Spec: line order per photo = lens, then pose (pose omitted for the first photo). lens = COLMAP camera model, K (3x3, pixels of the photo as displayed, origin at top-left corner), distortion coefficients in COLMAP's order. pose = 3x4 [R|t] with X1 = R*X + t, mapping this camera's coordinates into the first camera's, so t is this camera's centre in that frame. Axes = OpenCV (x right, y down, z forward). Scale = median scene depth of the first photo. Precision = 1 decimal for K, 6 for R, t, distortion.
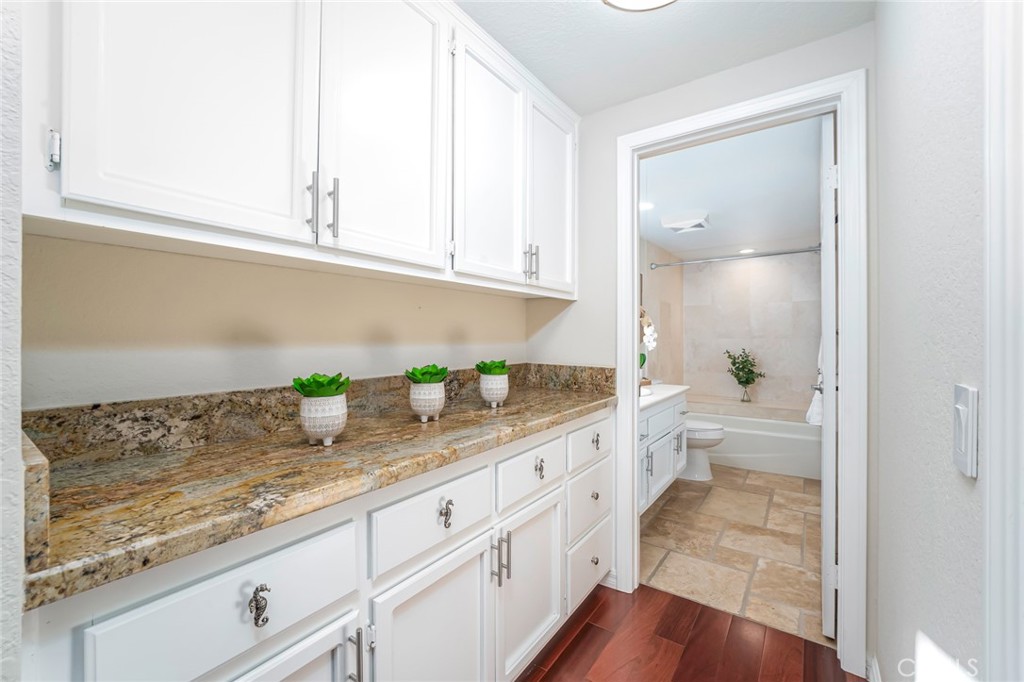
lens RADIAL K [[418.3, 0, 511.6], [0, 418.3, 333.9], [0, 0, 1]] dist [-0.014498, -0.000229]
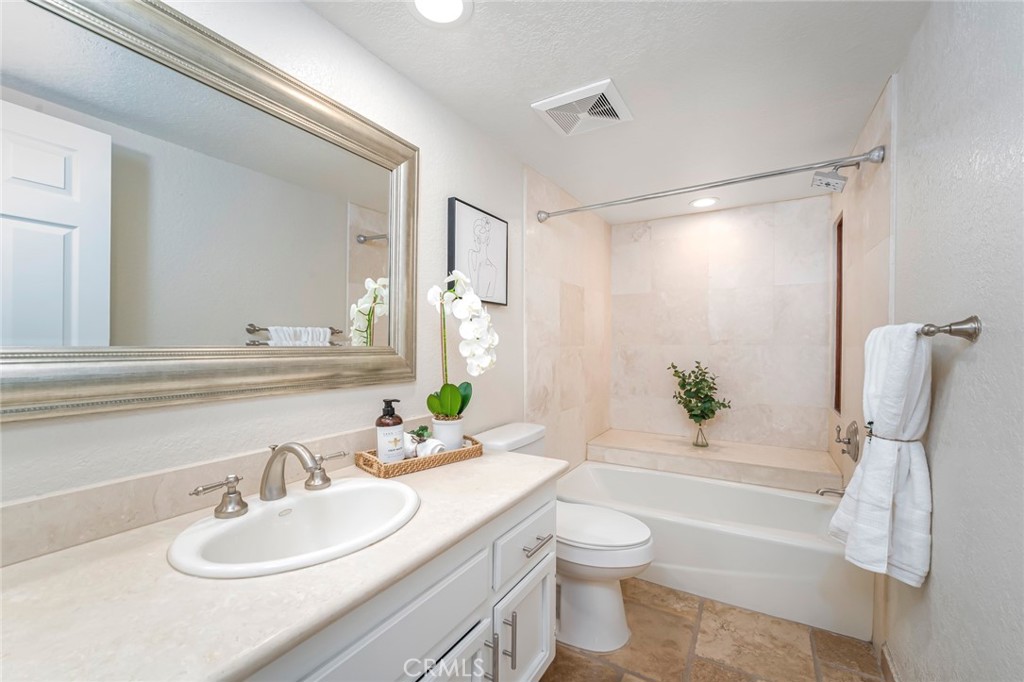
lens RADIAL K [[418.3, 0, 511.8], [0, 418.3, 347.3], [0, 0, 1]] dist [-0.014498, -0.000229]
pose [[0.996736, -0.001140, 0.080722, 0.230368], [-0.000514, 0.999790, 0.020468, 0.001837], [-0.080728, -0.020443, 0.996527, 0.403010]]
